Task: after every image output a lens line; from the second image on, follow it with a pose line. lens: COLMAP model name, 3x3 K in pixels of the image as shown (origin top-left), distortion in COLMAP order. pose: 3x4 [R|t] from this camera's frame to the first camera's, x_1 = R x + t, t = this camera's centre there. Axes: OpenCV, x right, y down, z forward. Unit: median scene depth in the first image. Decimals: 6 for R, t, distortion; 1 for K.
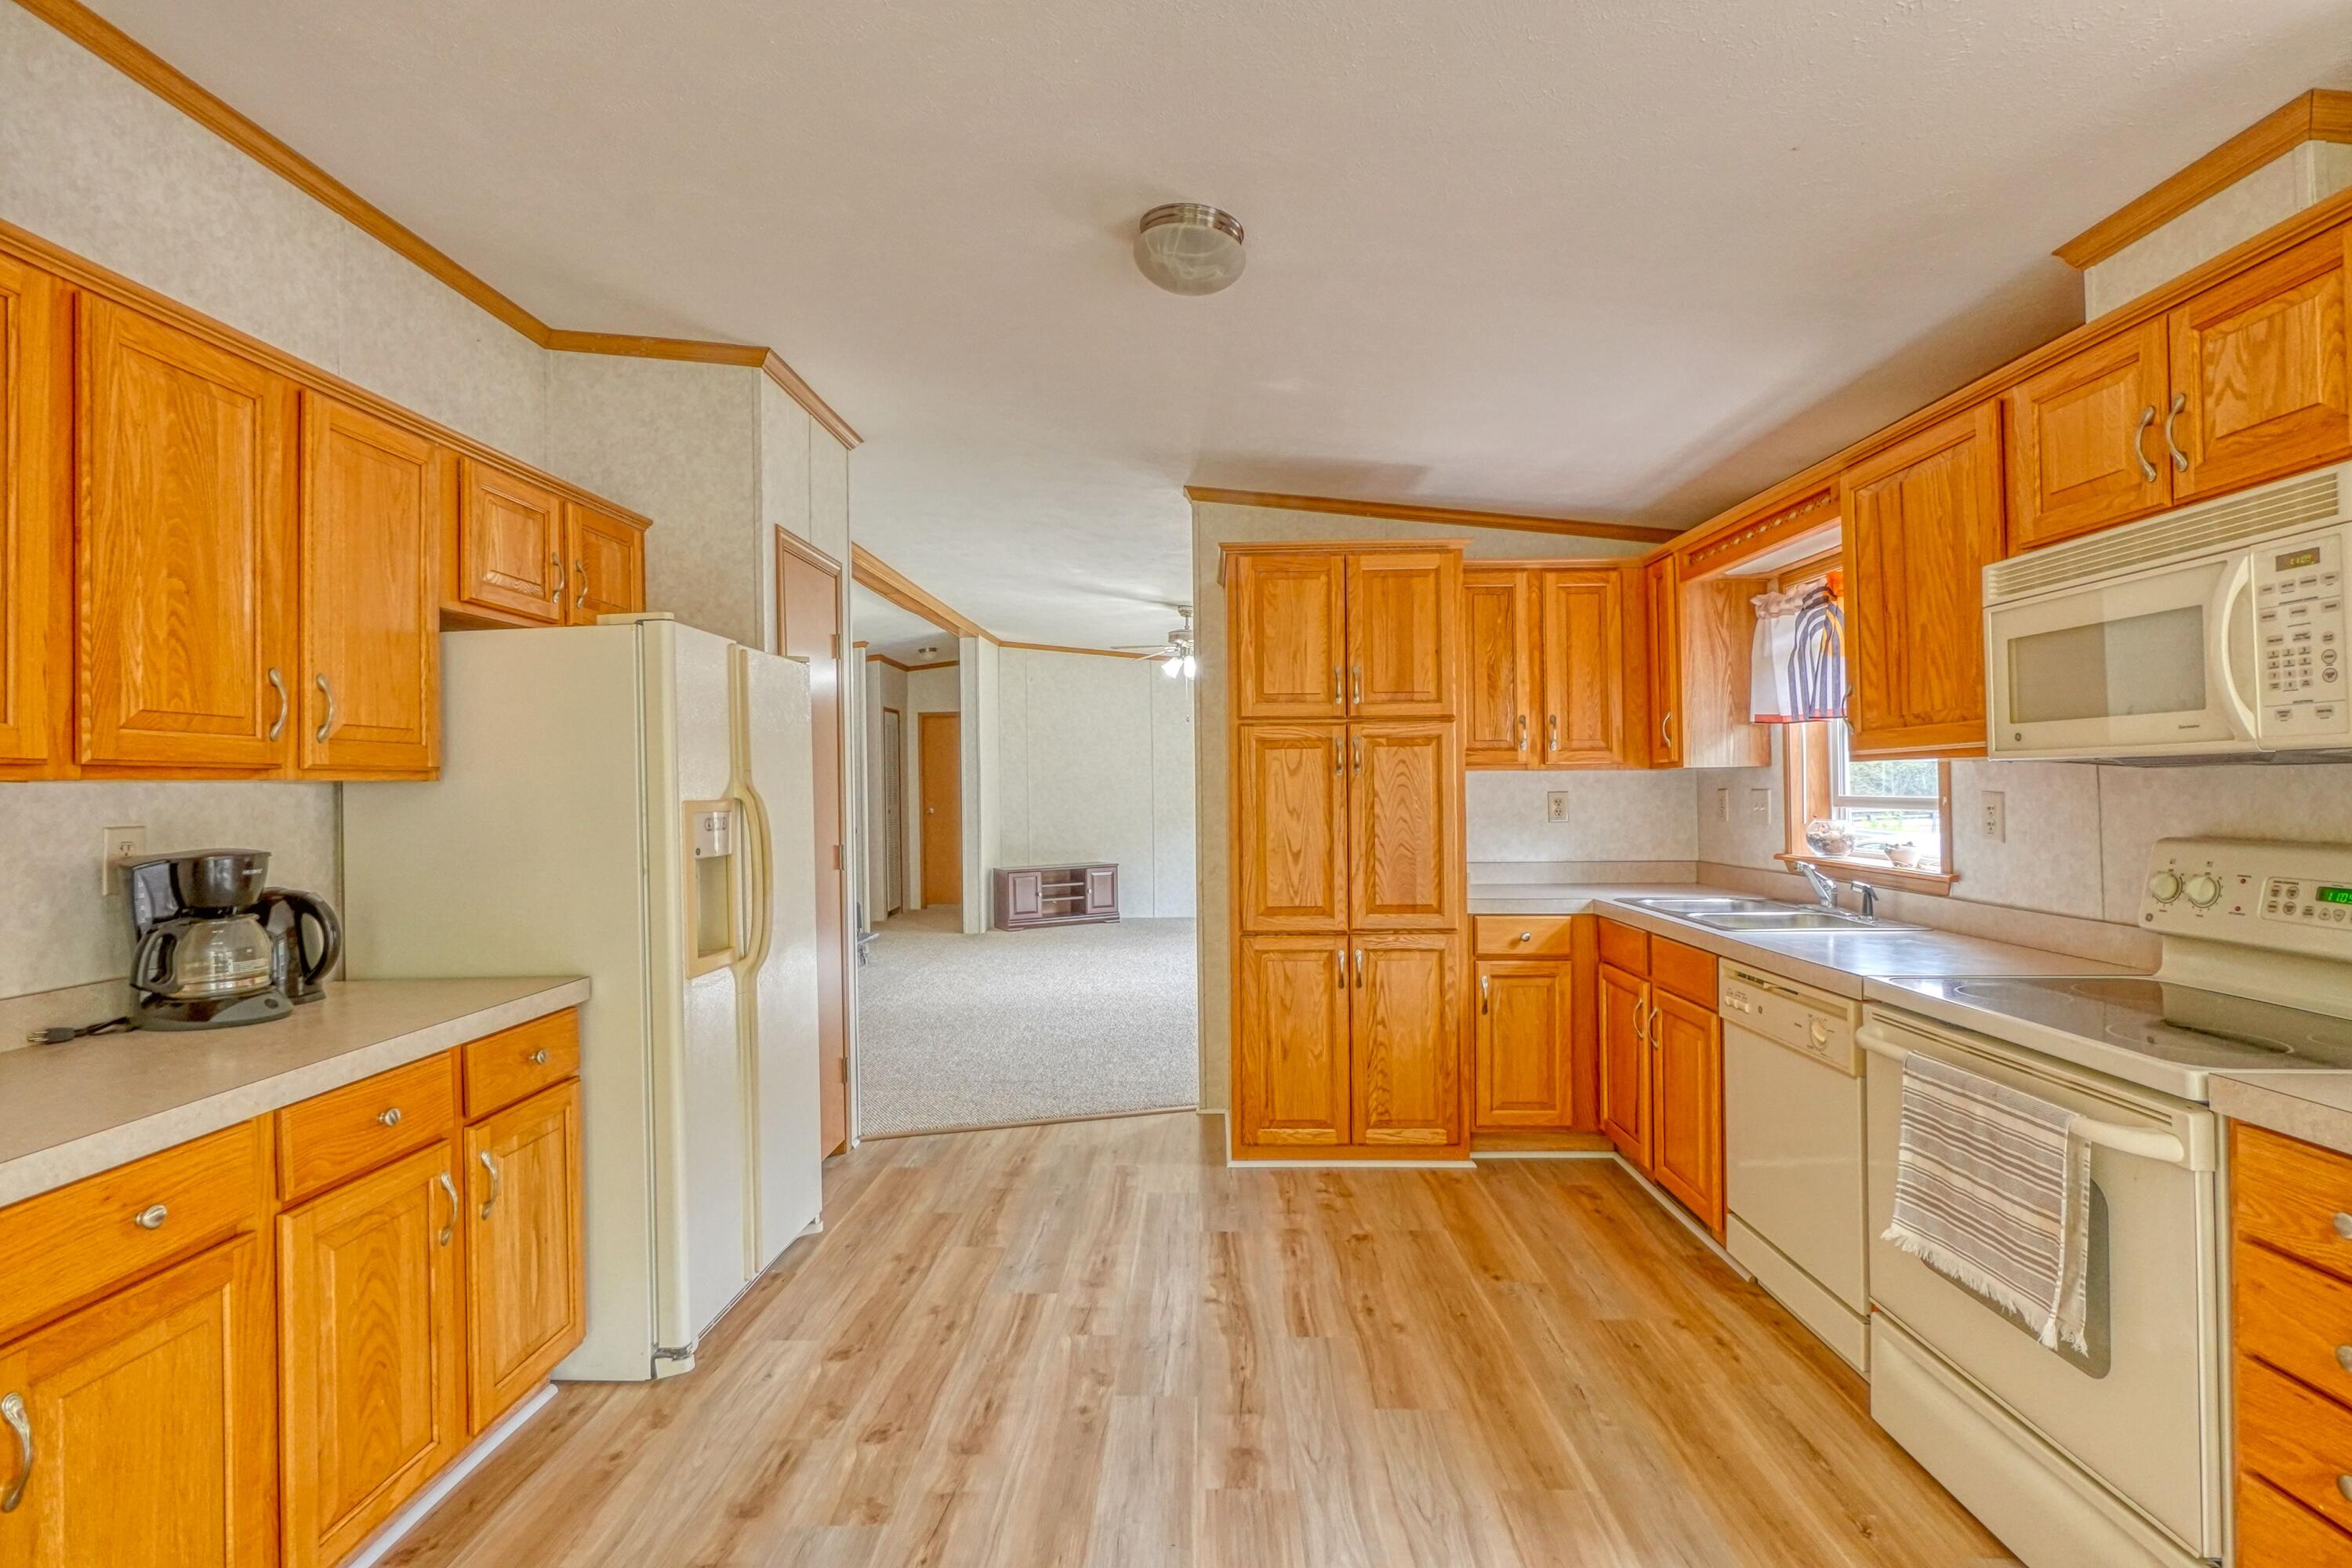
lens RADIAL K [[1142.5, 0, 1135.7], [0, 1142.5, 776.8], [0, 0, 1]] dist [0.000123, 0.001104]
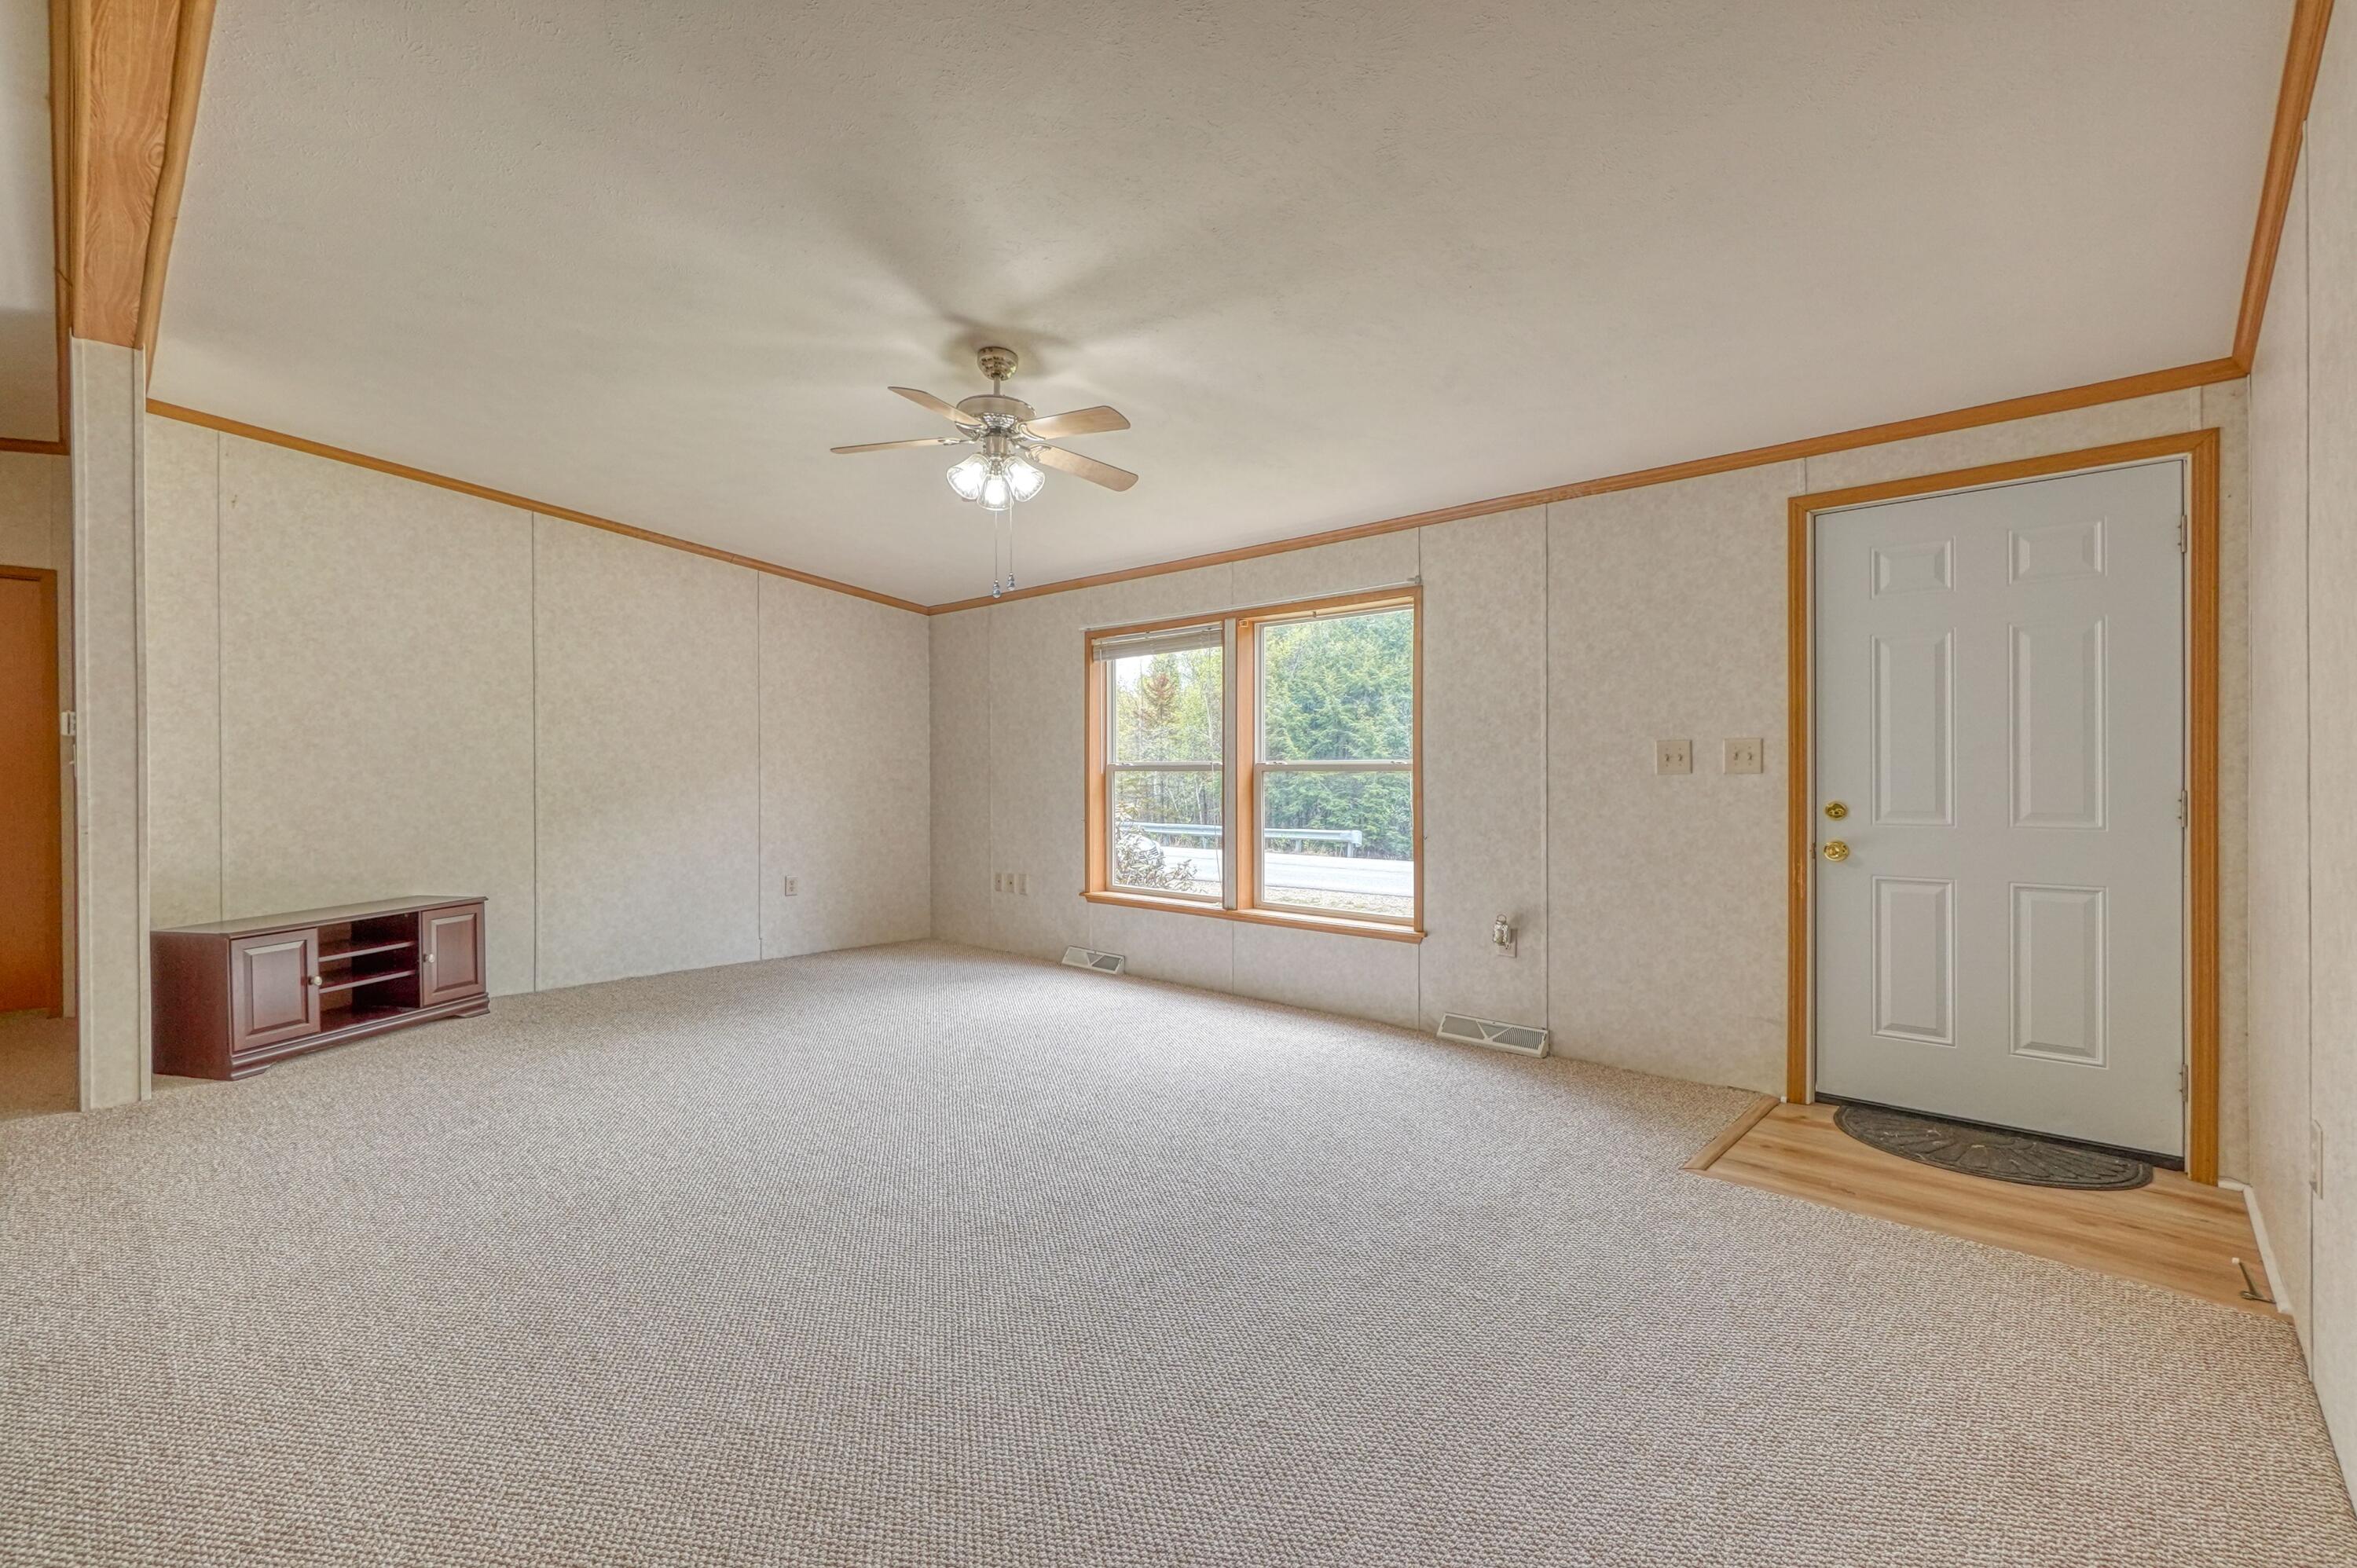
lens RADIAL K [[1053.5, 0, 1168.9], [0, 1053.5, 775.8], [0, 0, 1]] dist [-0.009458, 0.000625]
pose [[0.644293, 0.010907, 0.764701, -0.178469], [-0.011674, 0.999922, -0.004426, 0.021478], [-0.764690, -0.006076, 0.644370, 0.474327]]
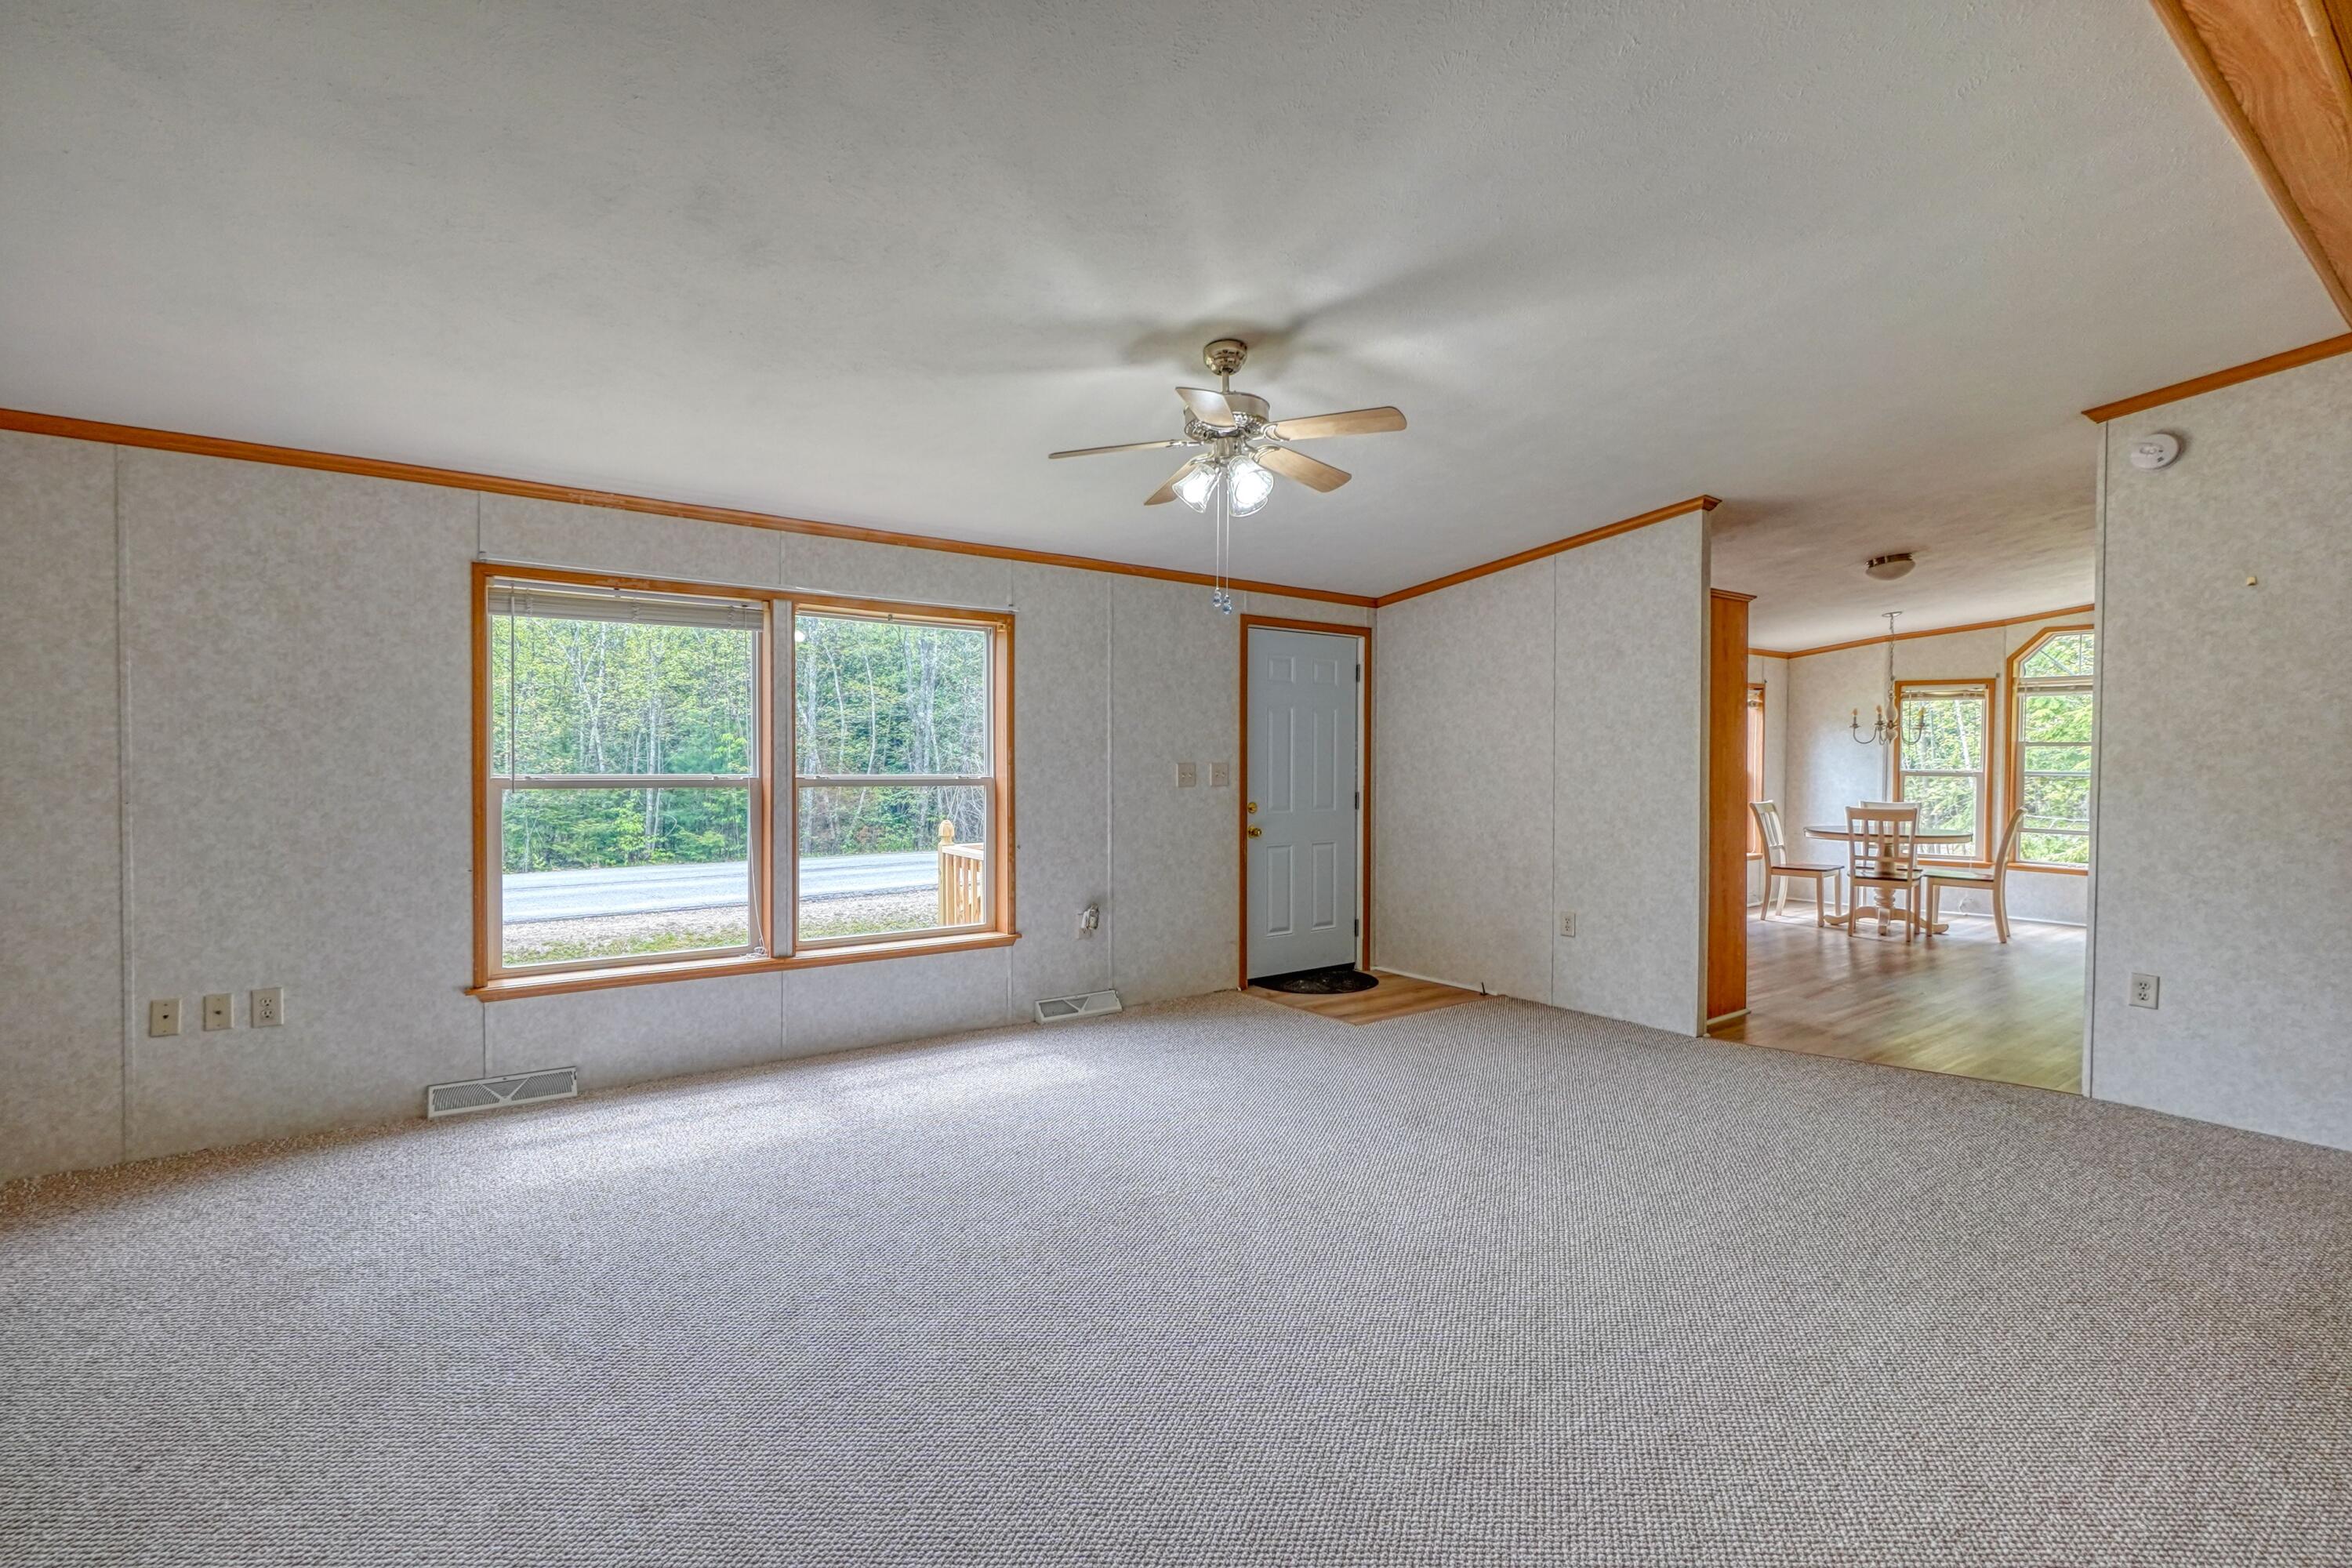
lens RADIAL K [[1037.4, 0, 1147.8], [0, 1037.4, 770.6], [0, 0, 1]] dist [0.000683, 0.000201]
pose [[-0.624170, 0.002813, 0.781283, -0.180119], [-0.001831, 0.999986, -0.005063, 0.011688], [-0.781286, -0.004591, -0.624156, 0.919873]]
